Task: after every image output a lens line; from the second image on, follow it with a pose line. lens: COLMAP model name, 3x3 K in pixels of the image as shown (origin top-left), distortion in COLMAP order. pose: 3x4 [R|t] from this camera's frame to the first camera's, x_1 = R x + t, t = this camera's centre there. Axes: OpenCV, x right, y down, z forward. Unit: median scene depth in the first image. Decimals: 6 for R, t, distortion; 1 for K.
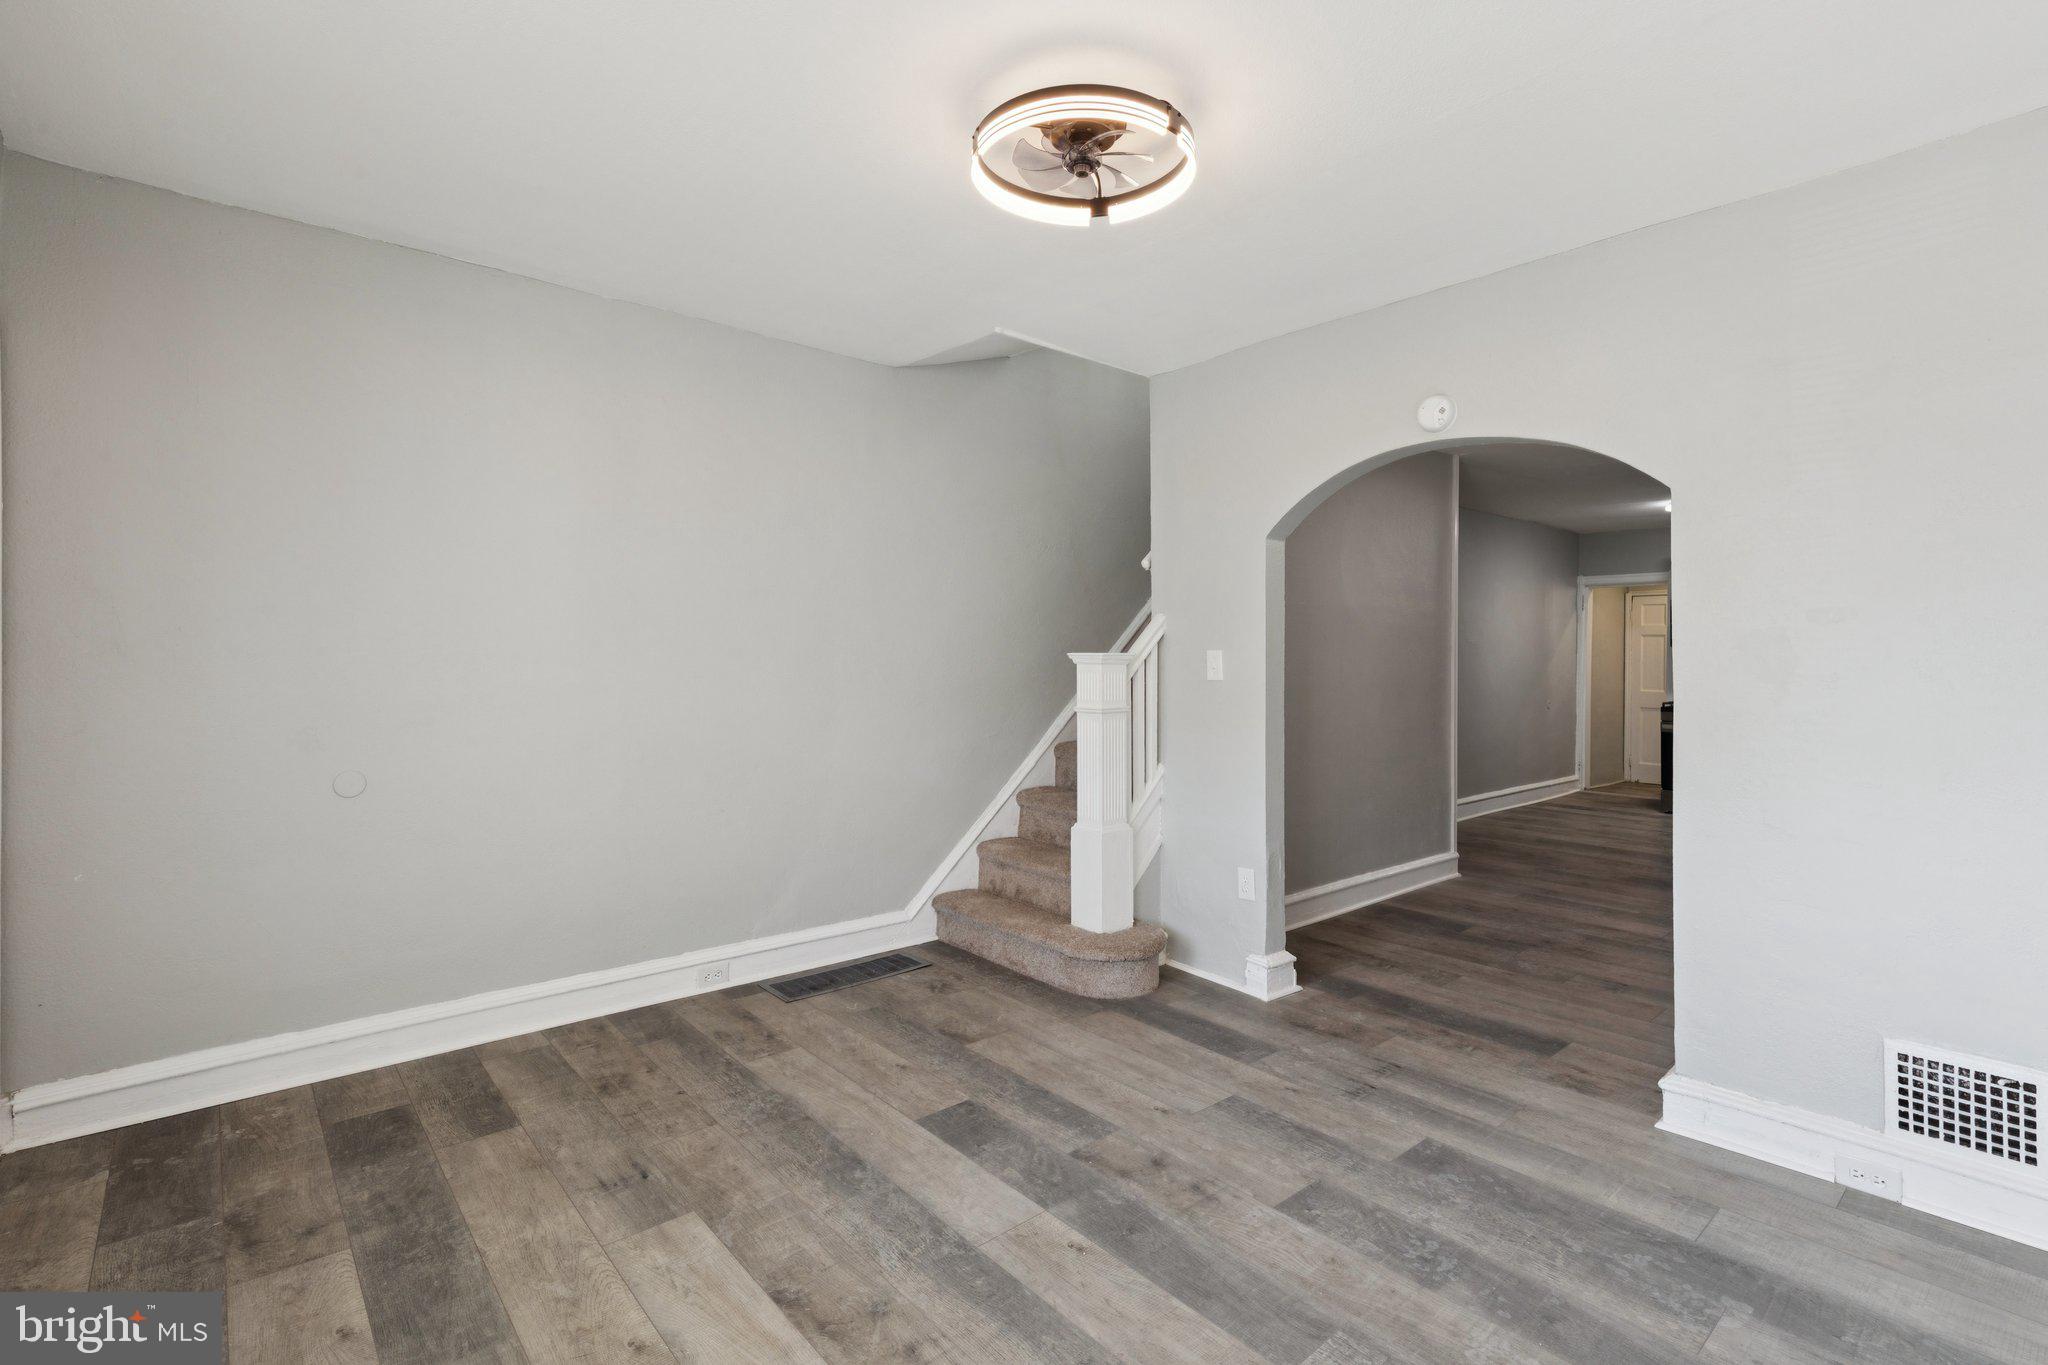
lens RADIAL K [[945.2, 0, 1042.1], [0, 945.2, 660.5], [0, 0, 1]] dist [0.024166, 0.000061]
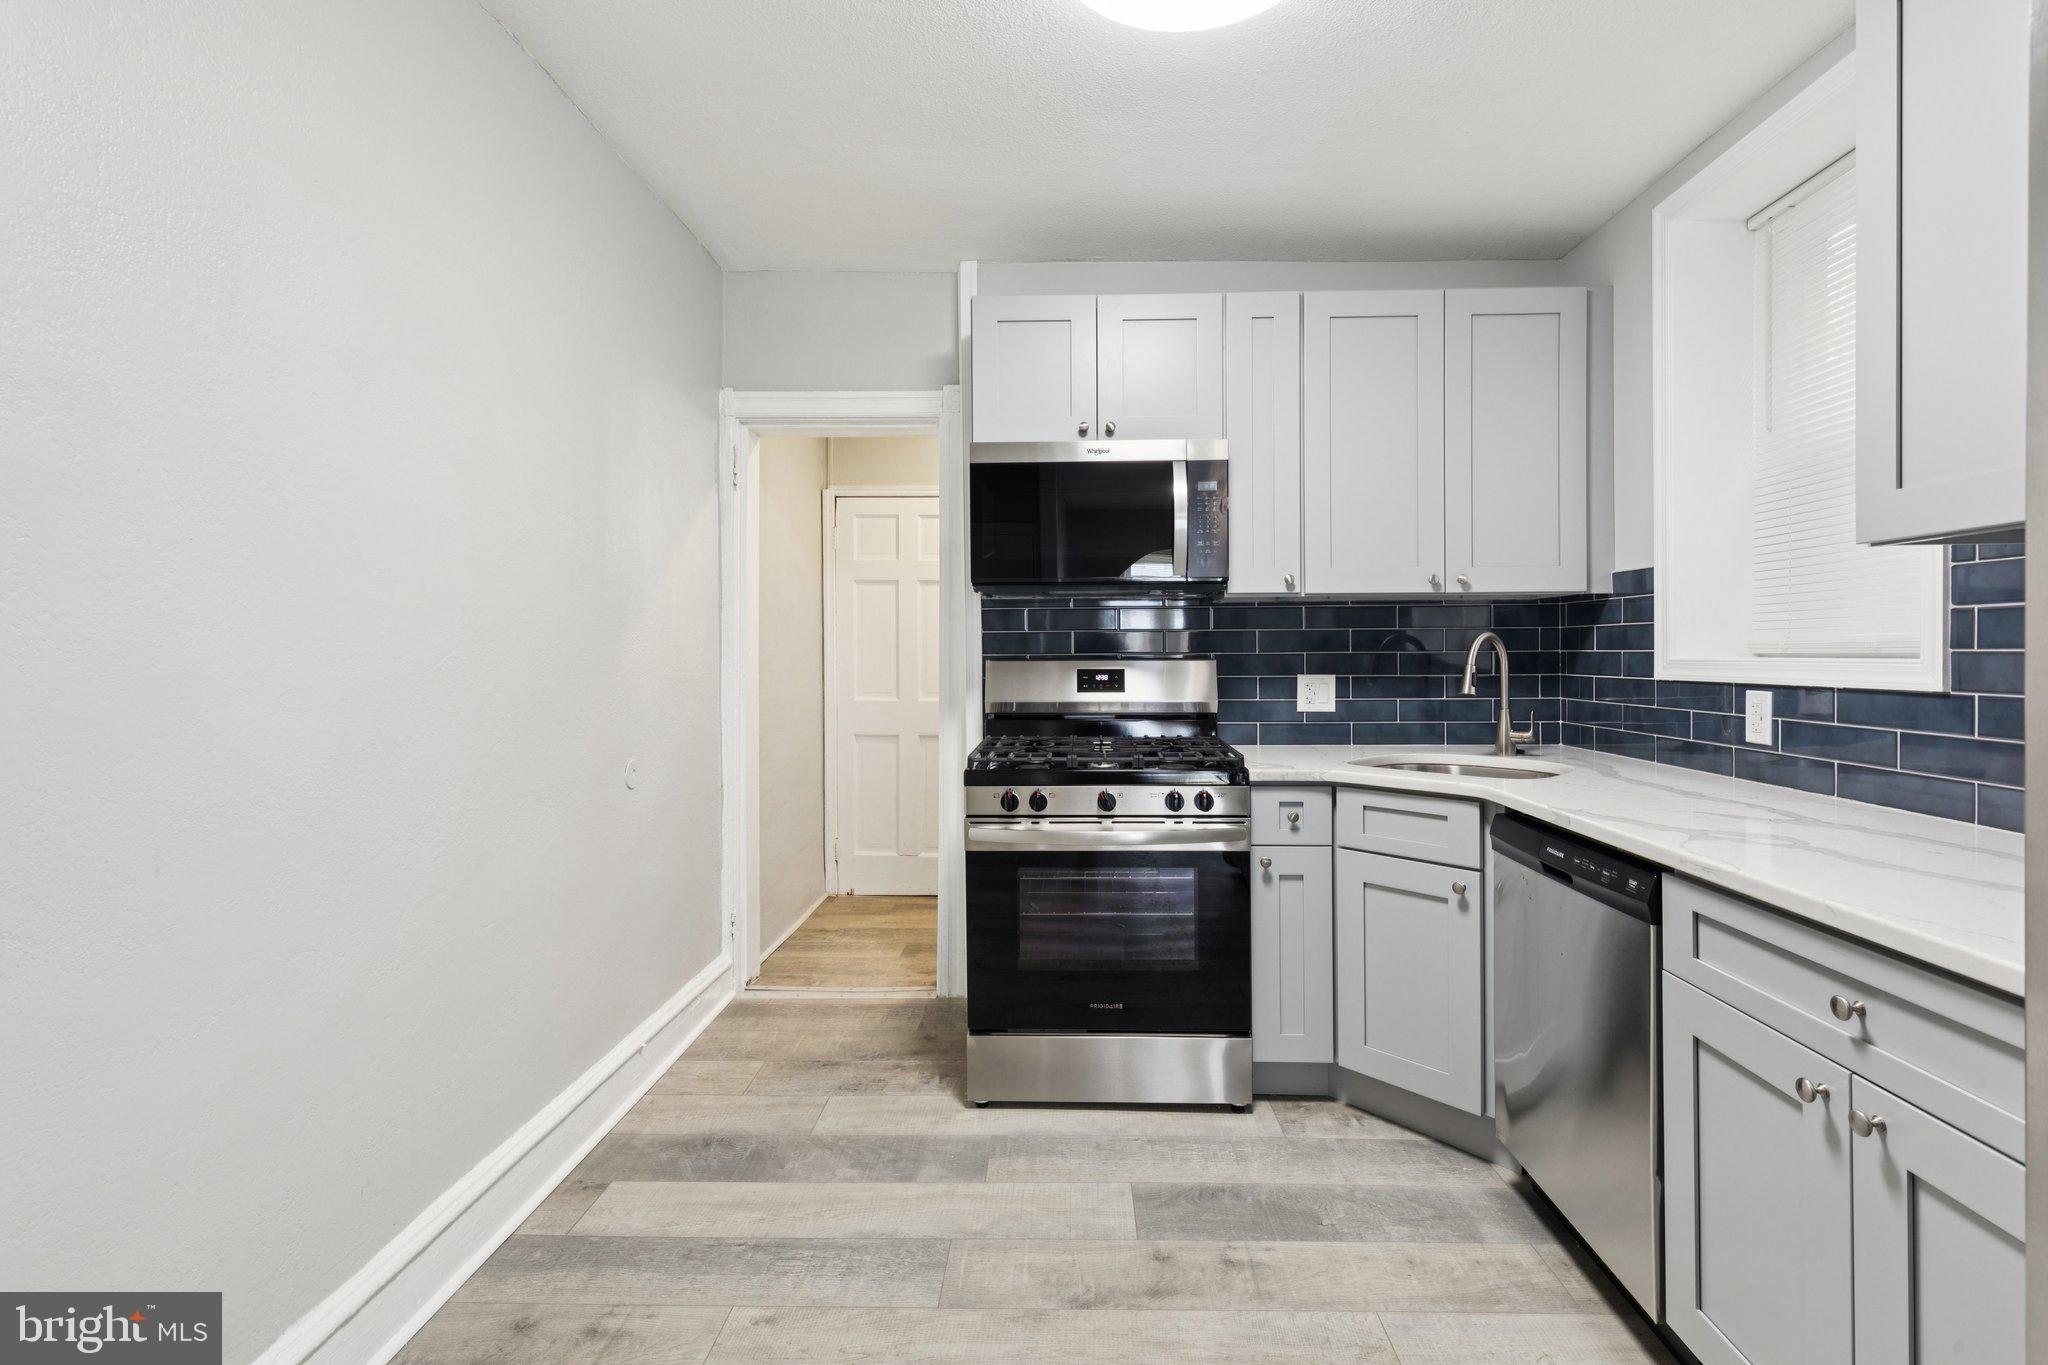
lens RADIAL K [[927.5, 0, 1055.8], [0, 927.5, 659.2], [0, 0, 1]] dist [0.005217, -0.000416]
pose [[0.671848, -0.014924, 0.740538, 0.526950], [0.009033, 0.999888, 0.011955, 0.011118], [-0.740634, -0.001343, 0.671908, 0.916022]]
